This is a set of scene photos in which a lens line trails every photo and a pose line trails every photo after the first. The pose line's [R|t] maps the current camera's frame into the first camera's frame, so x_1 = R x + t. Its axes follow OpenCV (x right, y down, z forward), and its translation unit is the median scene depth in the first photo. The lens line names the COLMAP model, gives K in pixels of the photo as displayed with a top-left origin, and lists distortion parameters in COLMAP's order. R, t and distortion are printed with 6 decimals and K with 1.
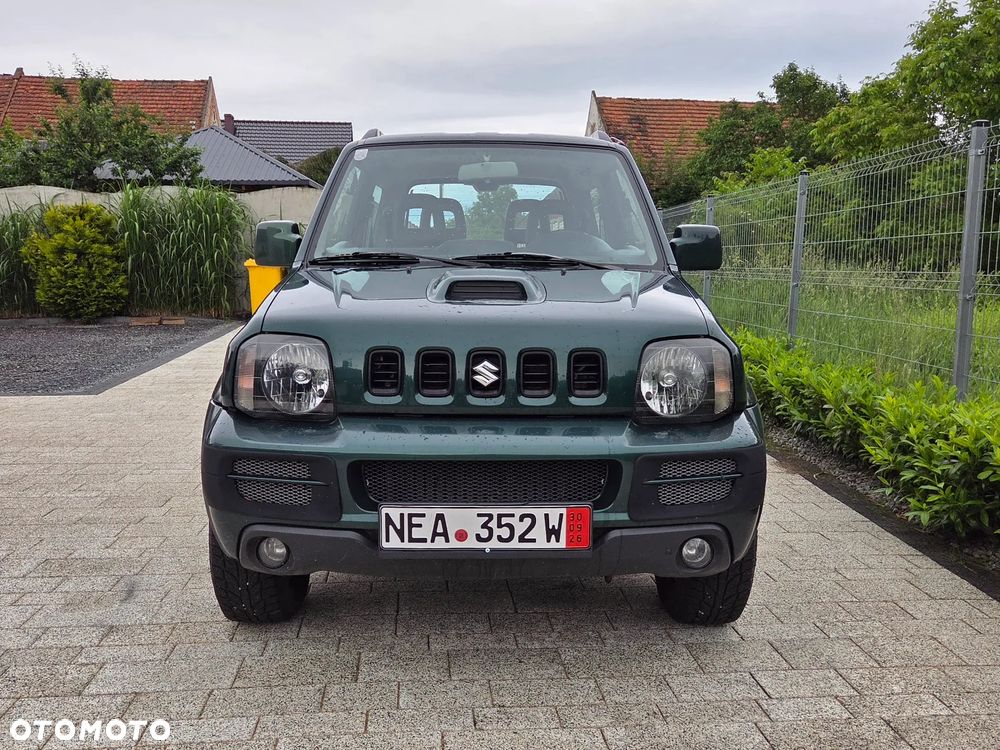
lens RADIAL K [[923.3, 0, 501.3], [0, 923.3, 386.8], [0, 0, 1]] dist [0.095494, -0.115649]
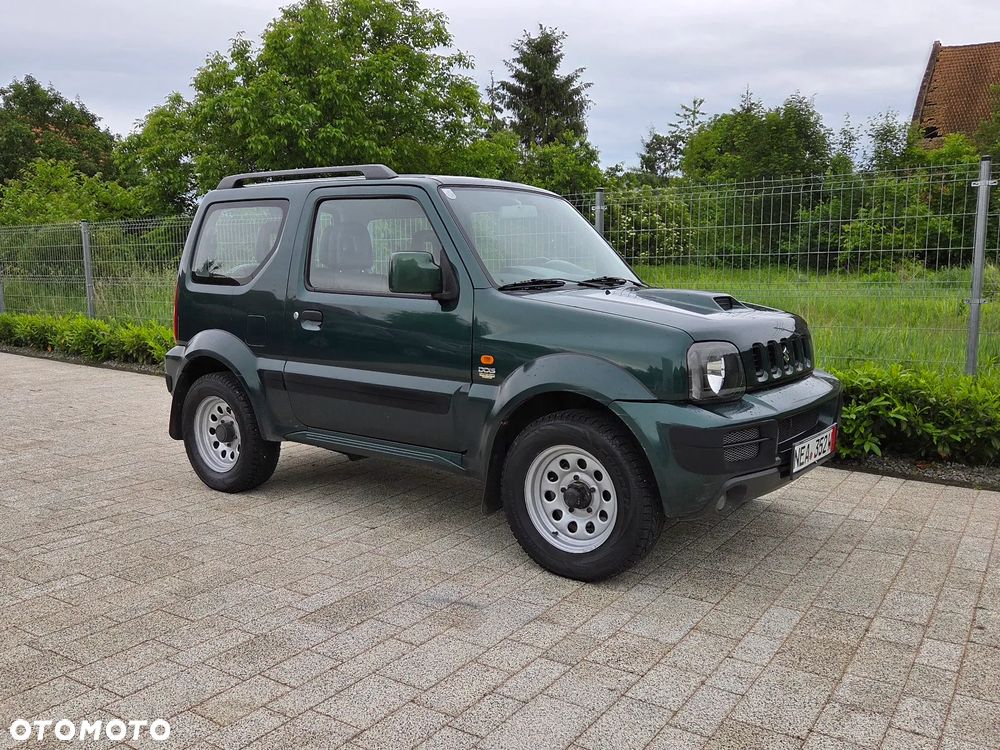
lens RADIAL K [[839.7, 0, 491.4], [0, 839.7, 384.8], [0, 0, 1]] dist [0.082502, -0.085582]
pose [[0.628771, -0.117212, 0.768705, -0.219536], [0.114208, 0.991774, 0.057807, -0.015844], [-0.769157, 0.051445, 0.636985, 0.070995]]
